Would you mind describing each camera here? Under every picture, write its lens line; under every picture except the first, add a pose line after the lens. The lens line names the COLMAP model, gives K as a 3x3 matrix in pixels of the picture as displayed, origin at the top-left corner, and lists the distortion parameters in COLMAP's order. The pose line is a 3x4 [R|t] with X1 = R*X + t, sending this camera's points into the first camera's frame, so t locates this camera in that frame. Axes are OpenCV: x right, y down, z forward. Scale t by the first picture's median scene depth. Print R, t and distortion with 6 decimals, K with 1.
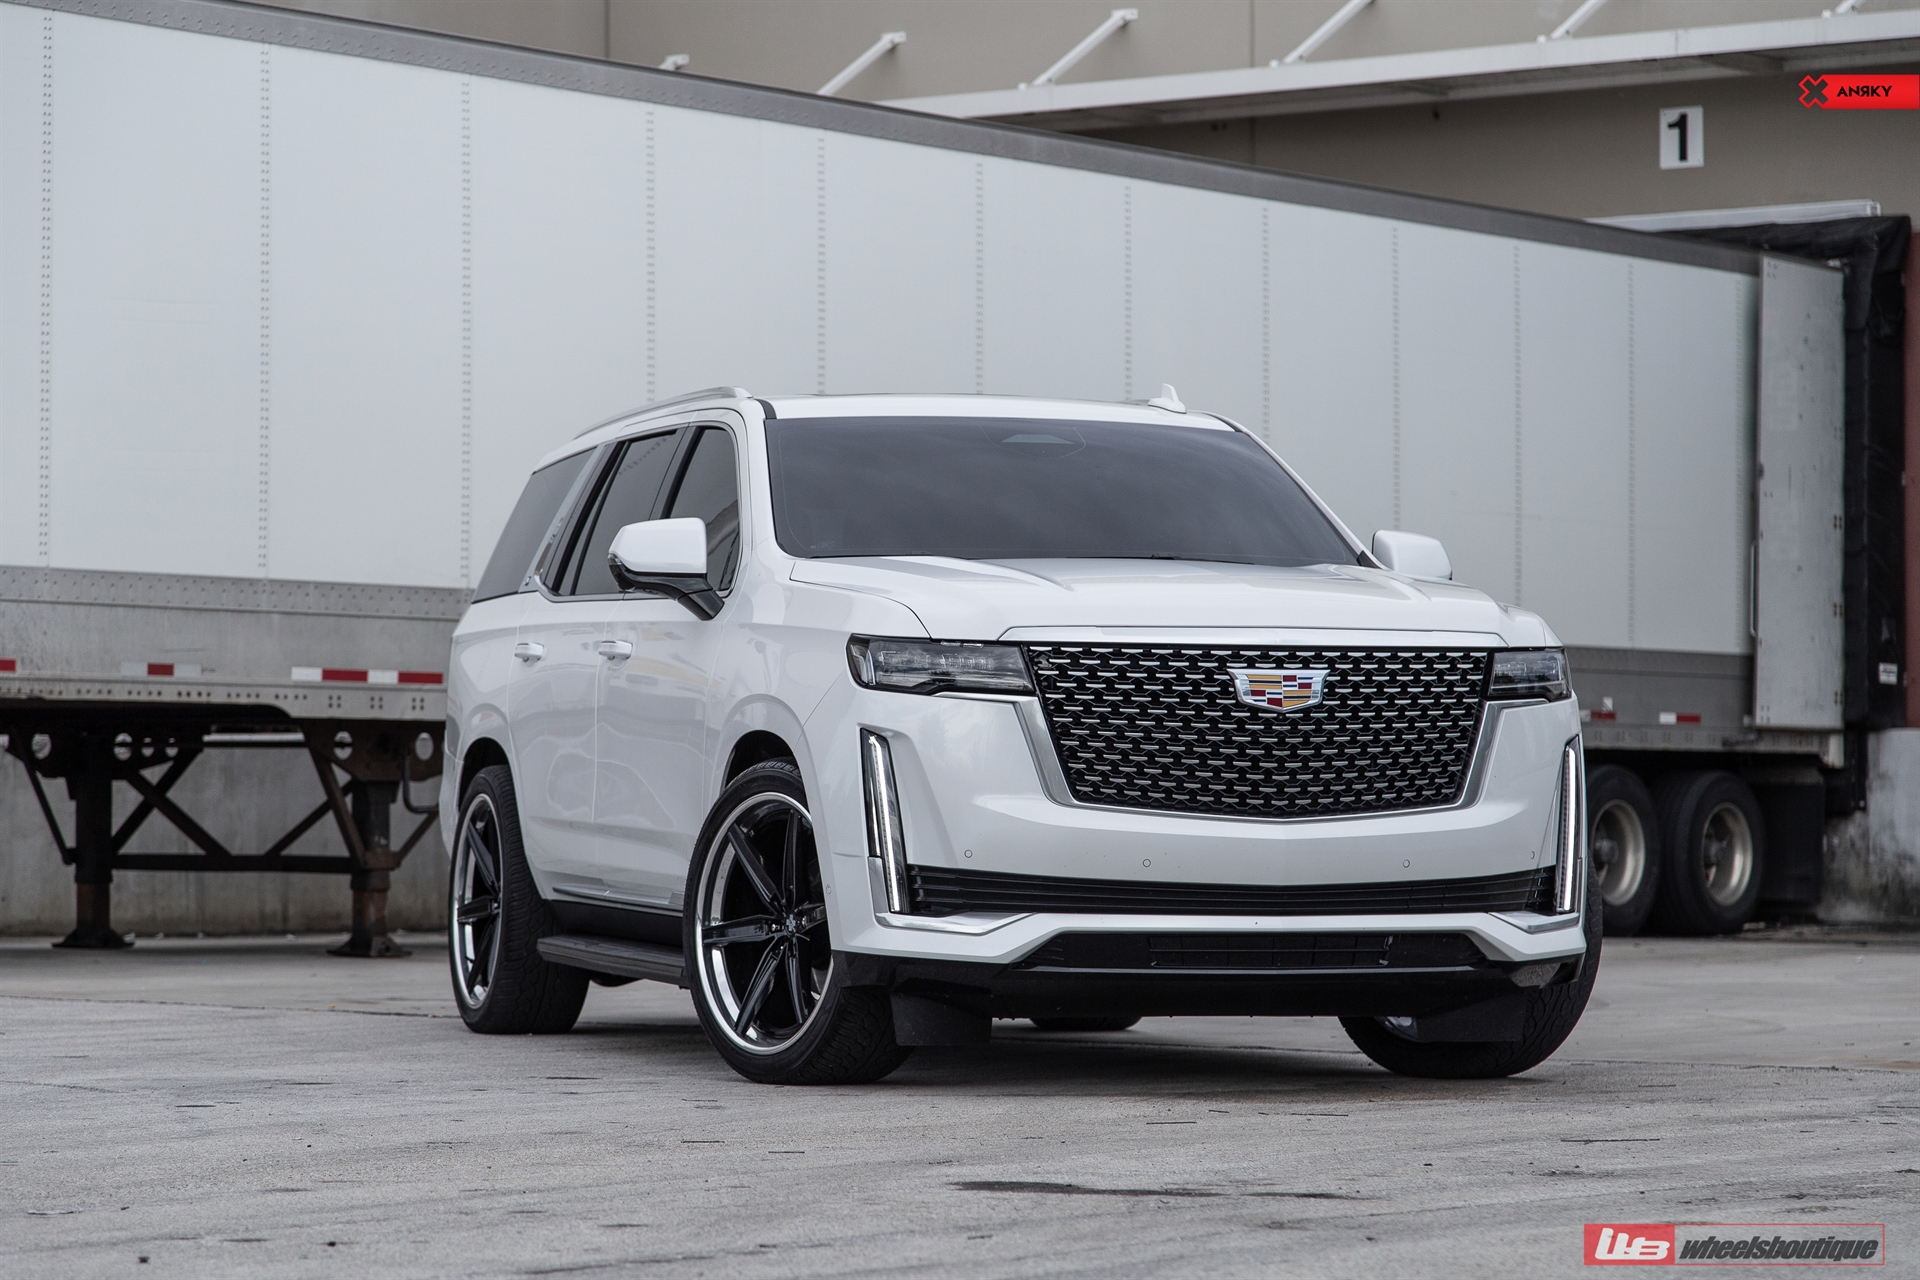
lens RADIAL K [[5612.7, 0, 960.0], [0, 5612.7, 640.0], [0, 0, 1]] dist [0.002205, 0.301685]
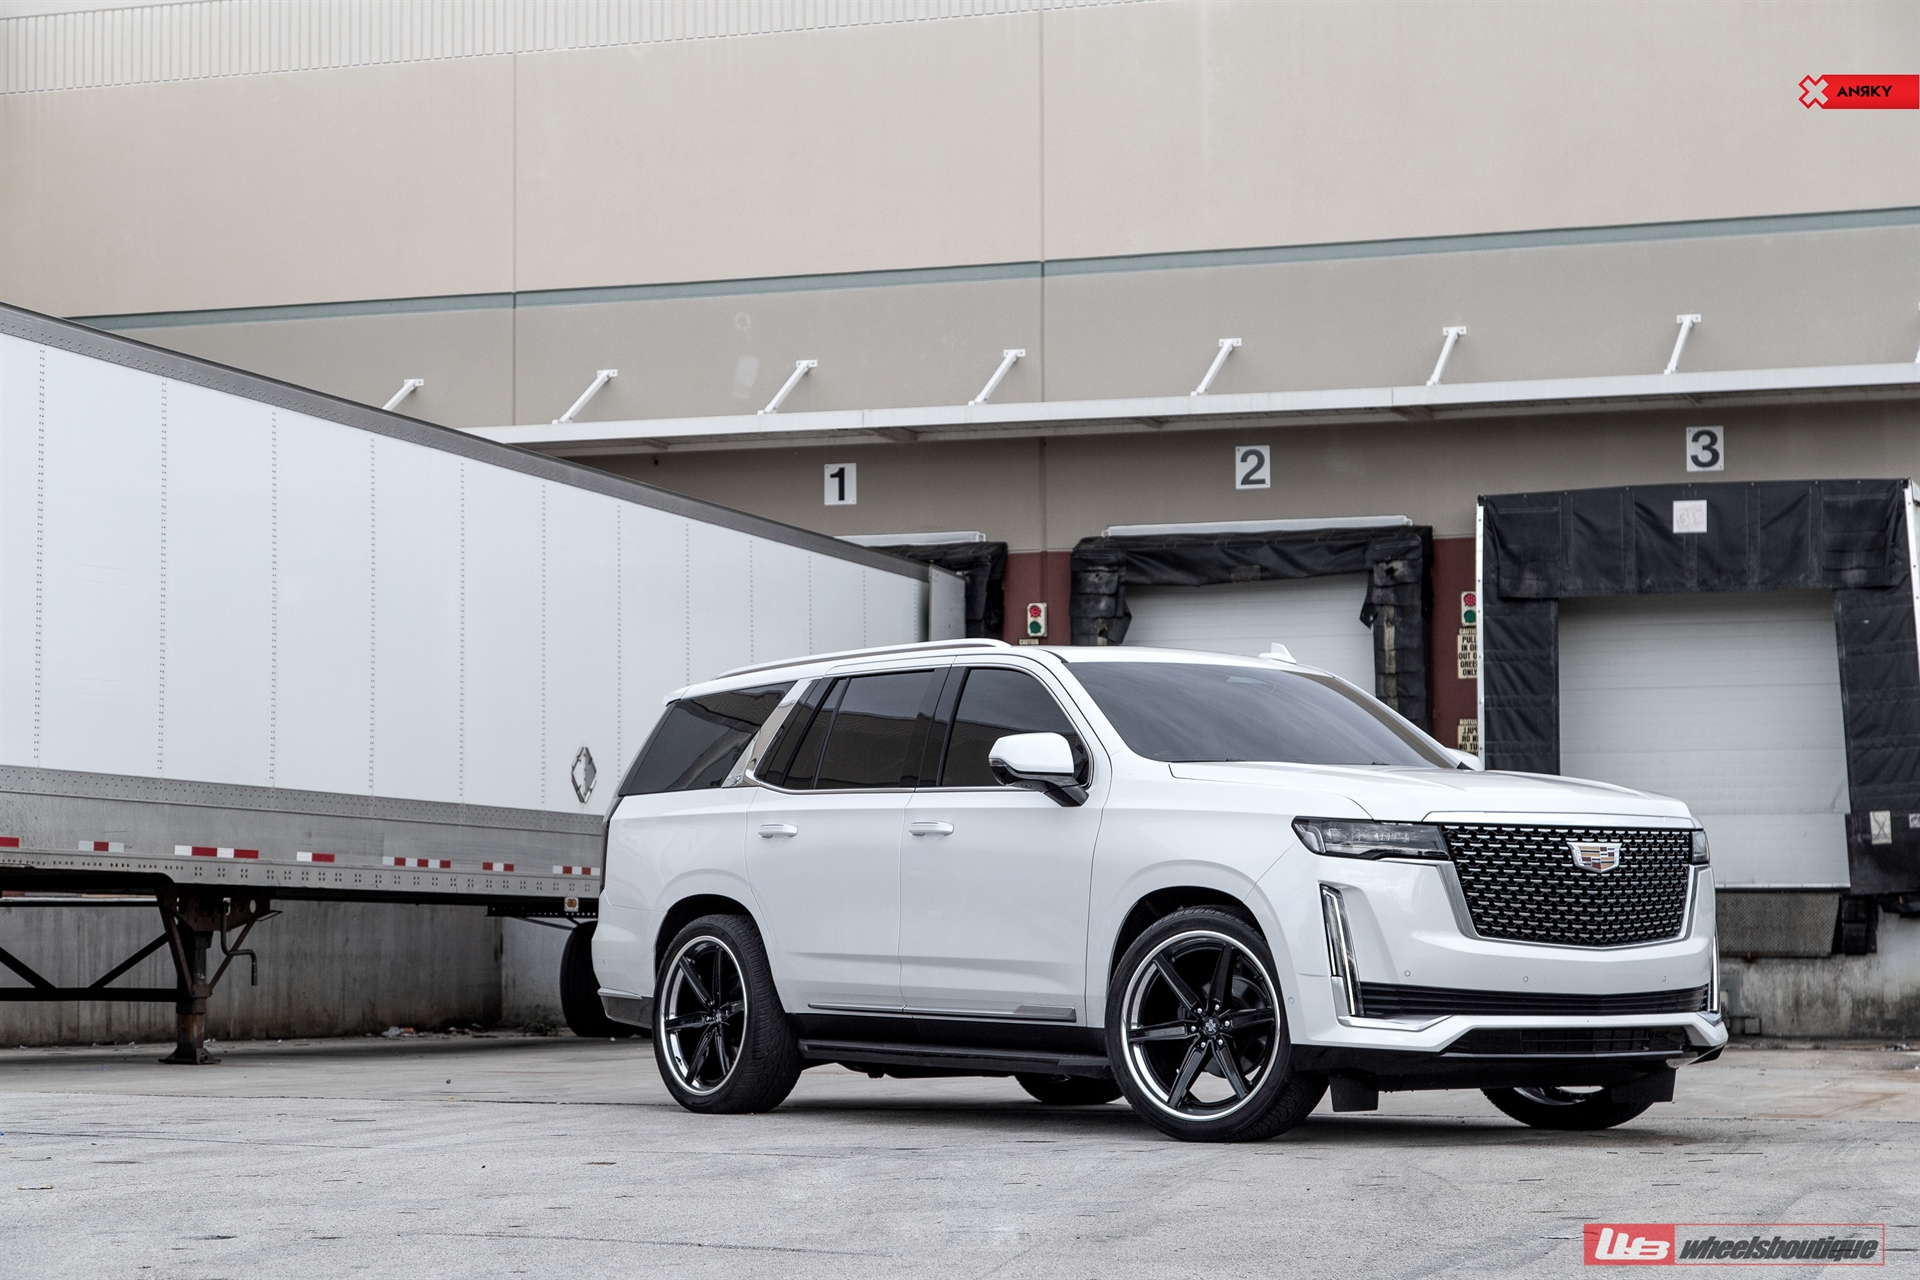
lens RADIAL K [[3907.1, 0, 924.4], [0, 3907.1, 688.8], [0, 0, 1]] dist [0.060882, -0.474413]
pose [[0.947359, 0.016858, 0.319730, -0.414167], [-0.004488, 0.999214, -0.039386, 0.005945], [-0.320143, 0.035878, 0.946690, 0.108703]]
